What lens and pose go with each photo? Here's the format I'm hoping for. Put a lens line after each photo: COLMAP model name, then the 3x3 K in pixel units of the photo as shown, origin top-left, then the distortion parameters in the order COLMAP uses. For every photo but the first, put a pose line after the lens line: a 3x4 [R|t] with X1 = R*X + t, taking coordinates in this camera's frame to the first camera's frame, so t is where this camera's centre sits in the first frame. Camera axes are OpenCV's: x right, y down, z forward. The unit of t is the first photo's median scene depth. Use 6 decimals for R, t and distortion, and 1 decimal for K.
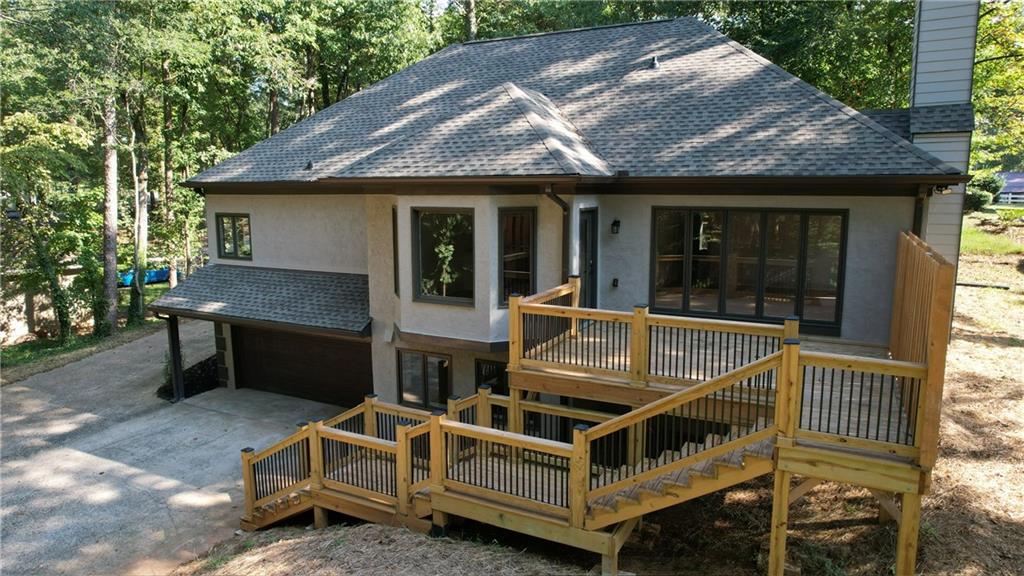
lens RADIAL K [[657.3, 0, 512.8], [0, 657.3, 283.1], [0, 0, 1]] dist [-0.082482, 0.076818]
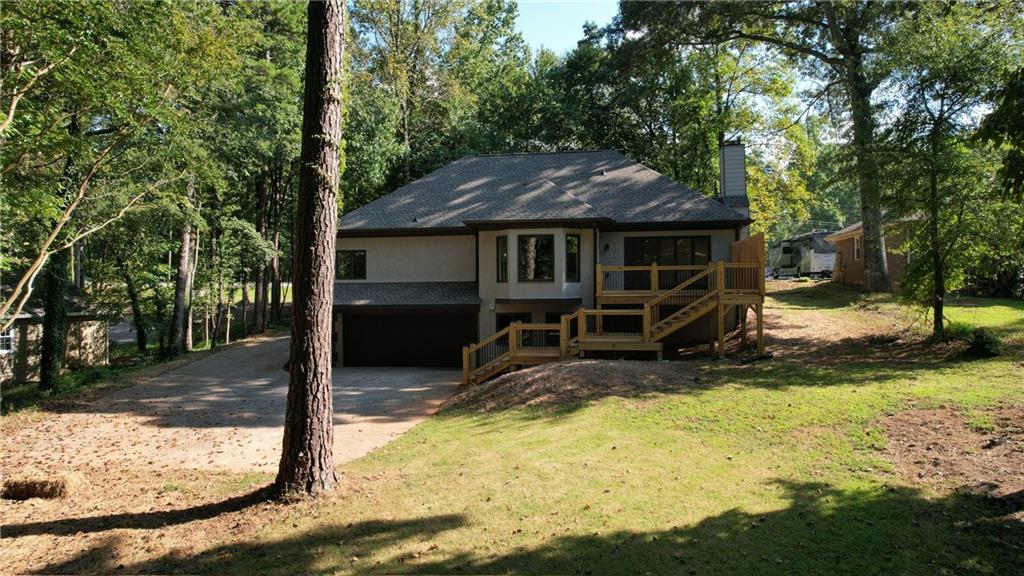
lens RADIAL K [[657.3, 0, 512.8], [0, 657.3, 283.1], [0, 0, 1]] dist [-0.082482, 0.076818]
pose [[0.947600, -0.000512, 0.319459, -0.788562], [0.052203, 0.986805, -0.153267, 0.327717], [-0.315165, 0.161913, 0.935123, -0.830386]]
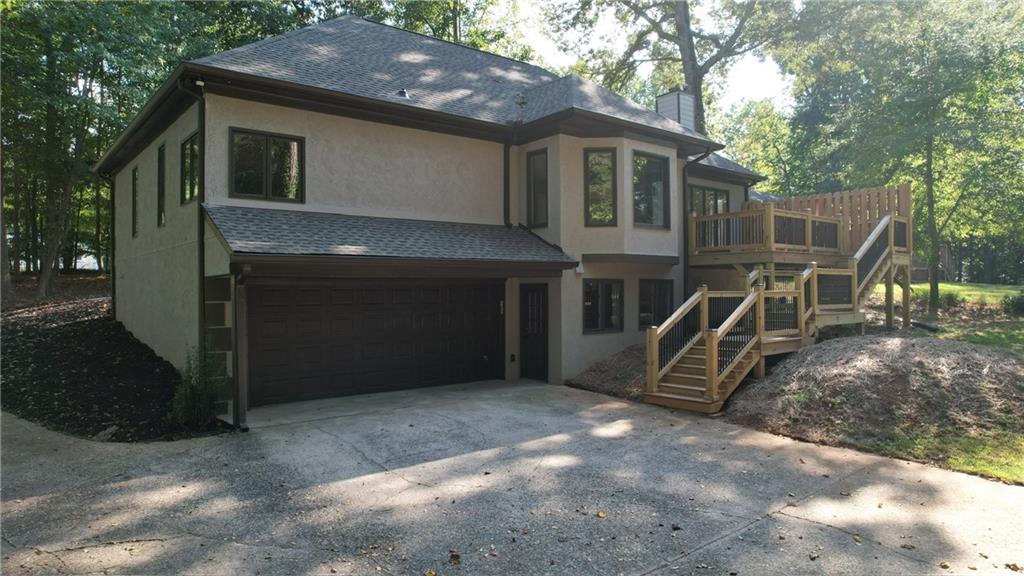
lens RADIAL K [[657.3, 0, 512.8], [0, 657.3, 283.1], [0, 0, 1]] dist [-0.082482, 0.076818]
pose [[0.393970, 0.011788, 0.919048, -1.333052], [0.140125, 0.987459, -0.072733, 0.186139], [-0.908379, 0.157436, 0.387377, 0.743207]]
